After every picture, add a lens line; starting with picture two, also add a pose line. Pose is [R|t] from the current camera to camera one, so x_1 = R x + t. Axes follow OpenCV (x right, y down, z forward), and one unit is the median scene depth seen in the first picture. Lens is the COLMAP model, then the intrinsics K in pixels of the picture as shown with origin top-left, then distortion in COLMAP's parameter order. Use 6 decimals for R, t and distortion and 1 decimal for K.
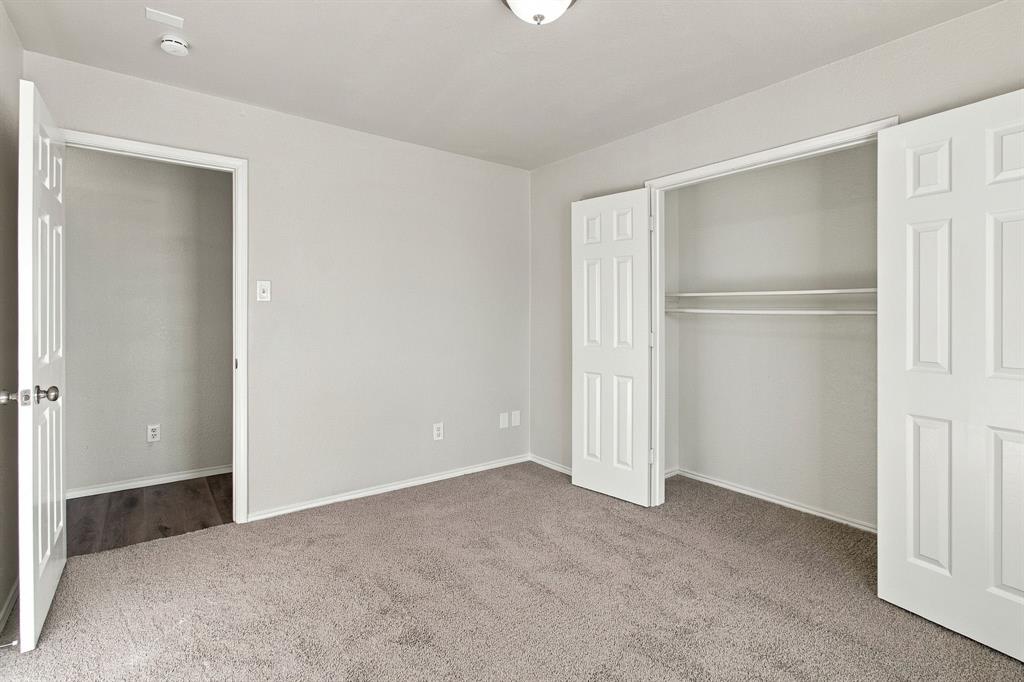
lens RADIAL K [[487.0, 0, 514.0], [0, 487.0, 313.2], [0, 0, 1]] dist [-0.002239, 0.000242]
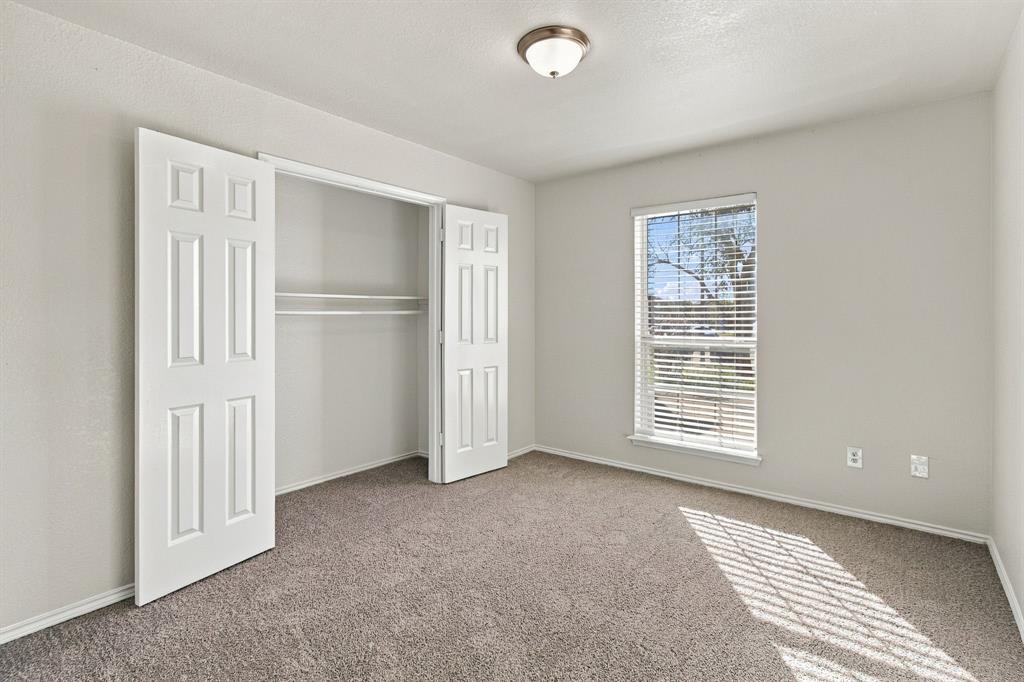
lens RADIAL K [[487.0, 0, 514.0], [0, 487.0, 313.2], [0, 0, 1]] dist [-0.002239, 0.000242]
pose [[-0.234199, 0.000573, 0.972188, -0.568375], [0.001599, 0.999999, -0.000204, -0.001528], [-0.972187, 0.001507, -0.234200, 0.713017]]
